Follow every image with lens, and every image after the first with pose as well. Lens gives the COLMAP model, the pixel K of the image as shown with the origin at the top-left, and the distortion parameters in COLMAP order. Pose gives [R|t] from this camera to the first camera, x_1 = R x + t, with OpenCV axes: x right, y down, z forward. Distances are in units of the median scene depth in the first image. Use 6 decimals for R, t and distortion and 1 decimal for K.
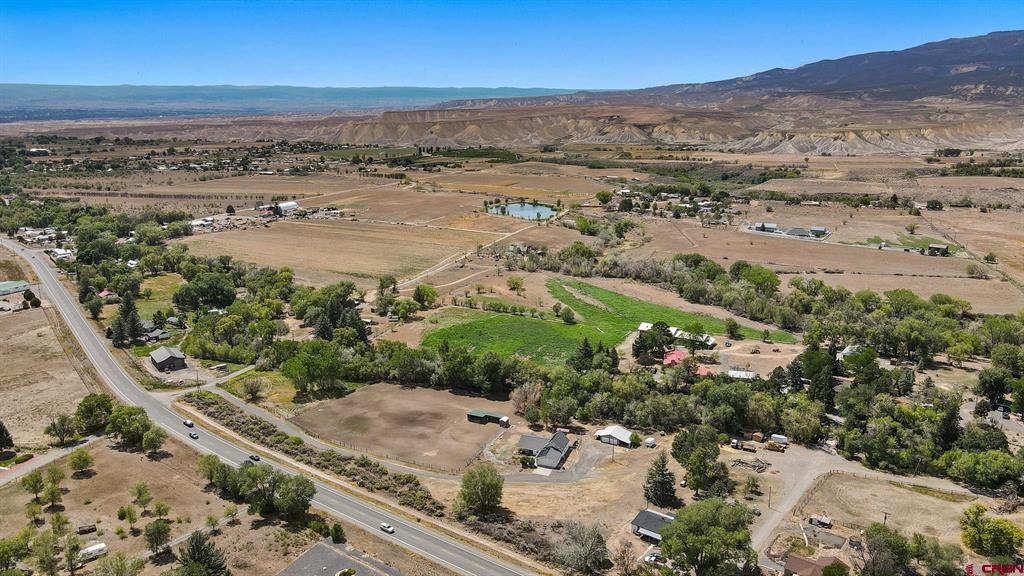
lens RADIAL K [[753.3, 0, 512.4], [0, 753.3, 290.2], [0, 0, 1]] dist [-0.001490, 0.032127]
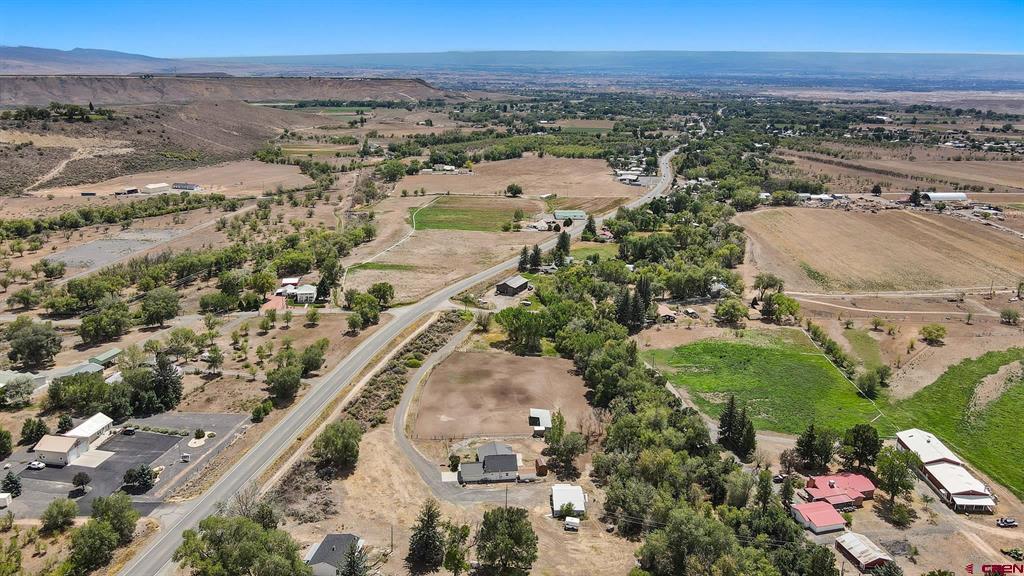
lens RADIAL K [[753.3, 0, 508.5], [0, 753.3, 289.5], [0, 0, 1]] dist [-0.001490, 0.032127]
pose [[0.463452, 0.258671, -0.847527, 0.101940], [-0.228397, 0.958999, 0.167799, -0.018917], [0.856182, 0.115806, 0.503530, 0.074367]]
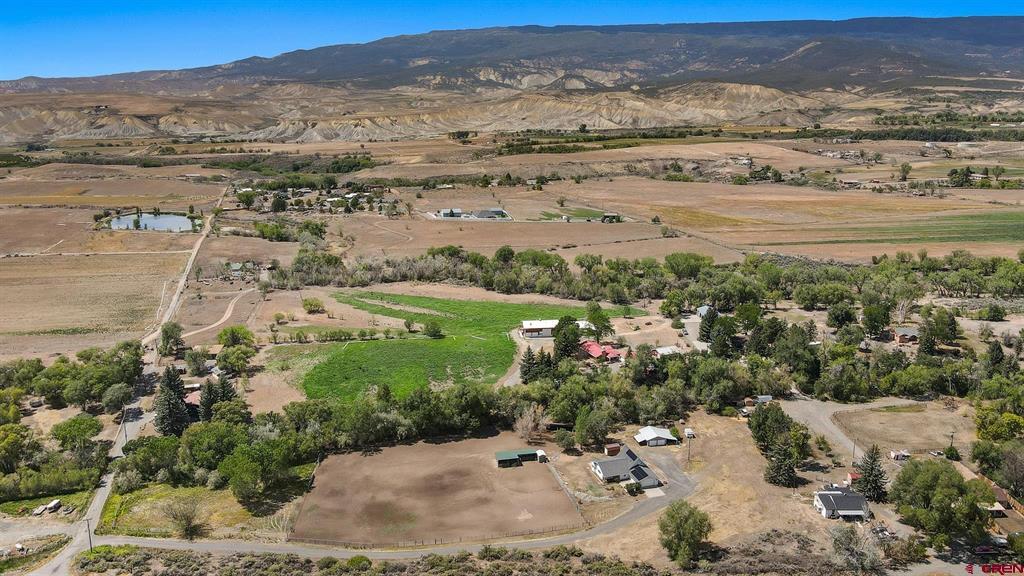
lens RADIAL K [[753.3, 0, 507.9], [0, 753.3, 288.1], [0, 0, 1]] dist [-0.001490, 0.032127]
pose [[0.799014, -0.155176, 0.580945, -0.077884], [0.148268, 0.987141, 0.059751, -0.011622], [-0.582746, 0.038394, 0.811747, 0.044307]]
